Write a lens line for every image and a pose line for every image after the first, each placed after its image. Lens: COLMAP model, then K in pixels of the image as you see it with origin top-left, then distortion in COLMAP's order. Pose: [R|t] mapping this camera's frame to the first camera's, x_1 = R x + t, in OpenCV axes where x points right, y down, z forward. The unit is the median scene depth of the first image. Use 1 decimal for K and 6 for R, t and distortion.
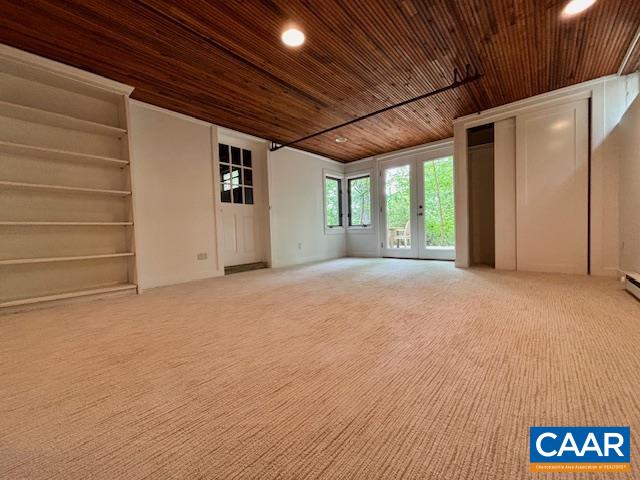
lens RADIAL K [[259.0, 0, 323.2], [0, 259.0, 240.0], [0, 0, 1]] dist [-0.002144, -0.000040]
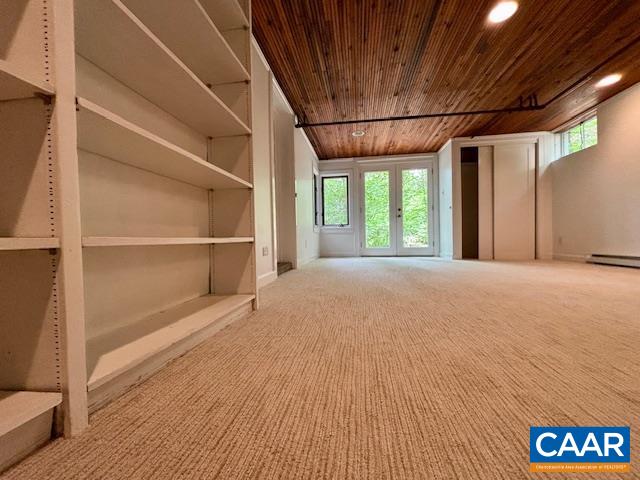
lens RADIAL K [[255.7, 0, 322.5], [0, 255.7, 239.7], [0, 0, 1]] dist [0.000154, 0.000429]
pose [[0.843415, 0.013497, 0.537094, -0.501903], [0.007264, 0.999307, -0.036519, 0.042038], [-0.537214, 0.034703, 0.842732, 0.248551]]
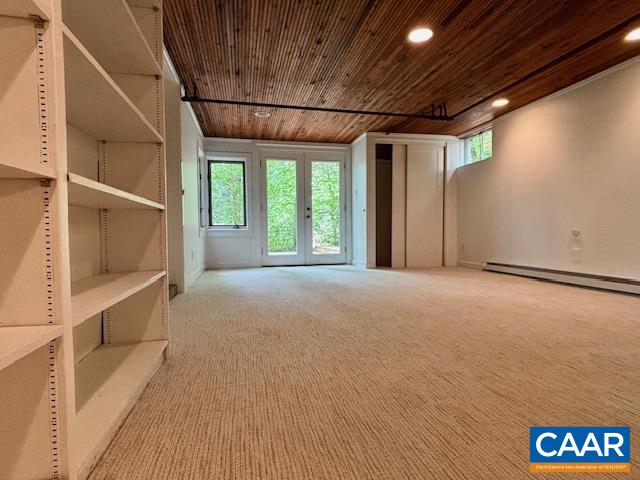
lens RADIAL K [[348.6, 0, 320.0], [0, 348.6, 240.0], [0, 0, 1]] dist [0.000736, -0.000564]
pose [[0.599827, 0.003843, 0.800121, -0.591420], [0.014922, 0.999761, -0.015988, 0.004684], [-0.799991, 0.021530, 0.599626, 0.225793]]
